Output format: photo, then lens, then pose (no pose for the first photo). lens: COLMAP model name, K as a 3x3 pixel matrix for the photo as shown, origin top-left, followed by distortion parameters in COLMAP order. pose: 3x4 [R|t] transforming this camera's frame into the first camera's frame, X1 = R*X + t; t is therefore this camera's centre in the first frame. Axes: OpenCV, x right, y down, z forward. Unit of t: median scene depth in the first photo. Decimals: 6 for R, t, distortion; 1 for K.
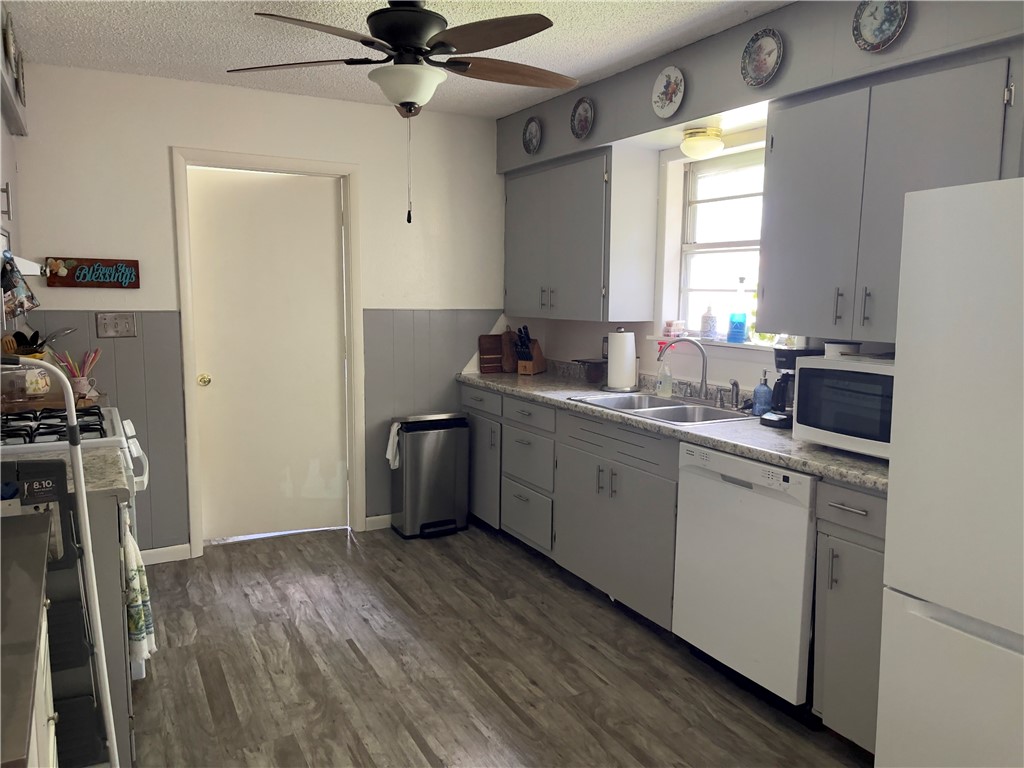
lens RADIAL K [[767.9, 0, 512.4], [0, 767.9, 385.9], [0, 0, 1]] dist [0.067087, -0.089369]
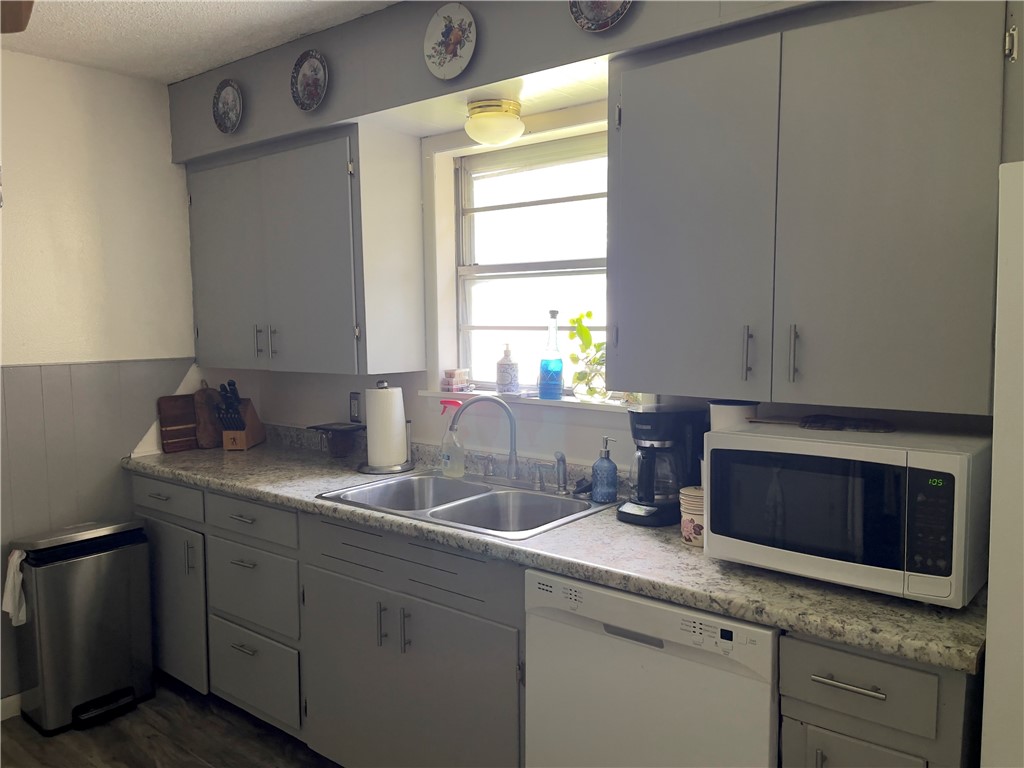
lens RADIAL K [[767.9, 0, 520.4], [0, 767.9, 384.5], [0, 0, 1]] dist [0.067087, -0.089369]
pose [[0.918973, -0.051777, 0.390908, -0.022930], [0.066725, 0.997465, -0.024745, -0.054638], [-0.388635, 0.048823, 0.920097, 0.345983]]
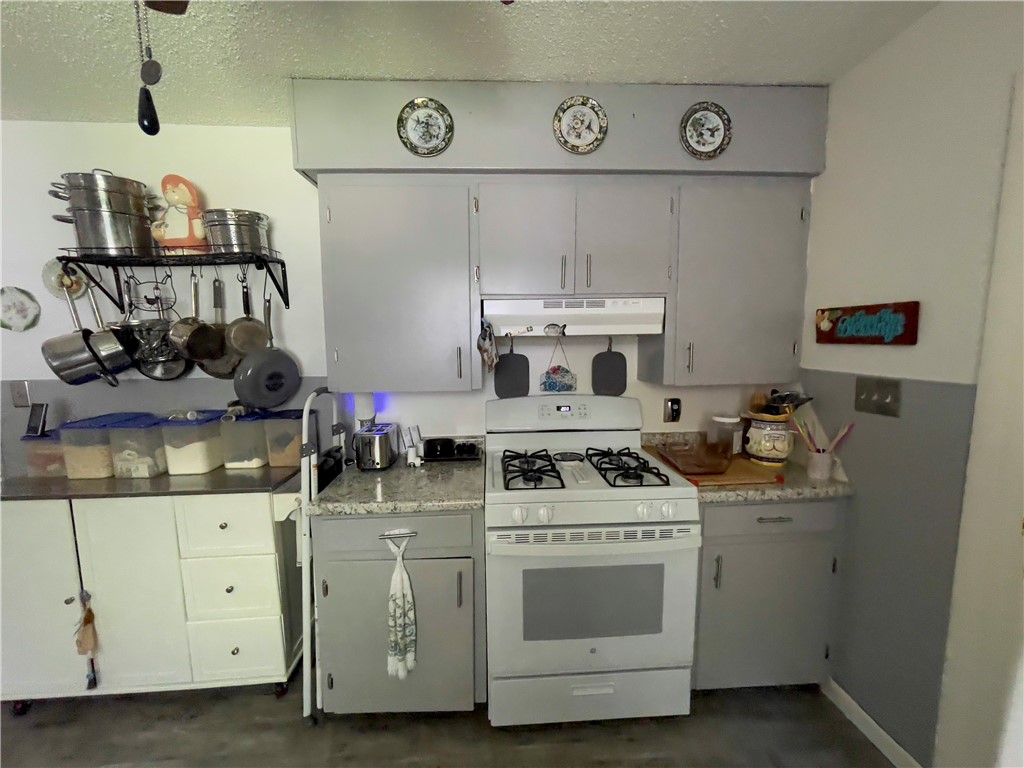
lens RADIAL K [[417.5, 0, 507.7], [0, 417.5, 386.6], [0, 0, 1]] dist [-0.003712, 0.002728]
pose [[-0.429465, 0.099574, -0.897577, -0.026931], [-0.103176, 0.981985, 0.158304, -0.126742], [0.897170, 0.160595, -0.411454, 0.958651]]
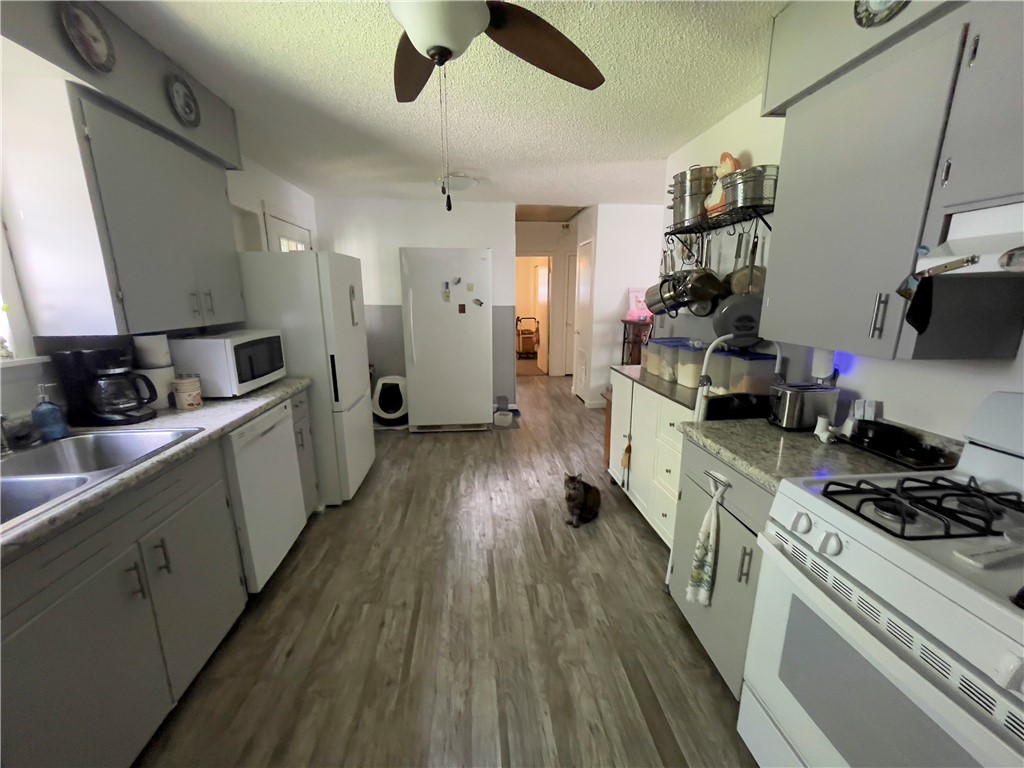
lens RADIAL K [[417.5, 0, 518.4], [0, 417.5, 387.1], [0, 0, 1]] dist [-0.003712, 0.002728]
pose [[-0.928814, -0.088631, 0.359791, -0.306570], [0.038575, 0.942570, 0.331774, -0.142216], [-0.368533, 0.322036, -0.872053, 1.136684]]
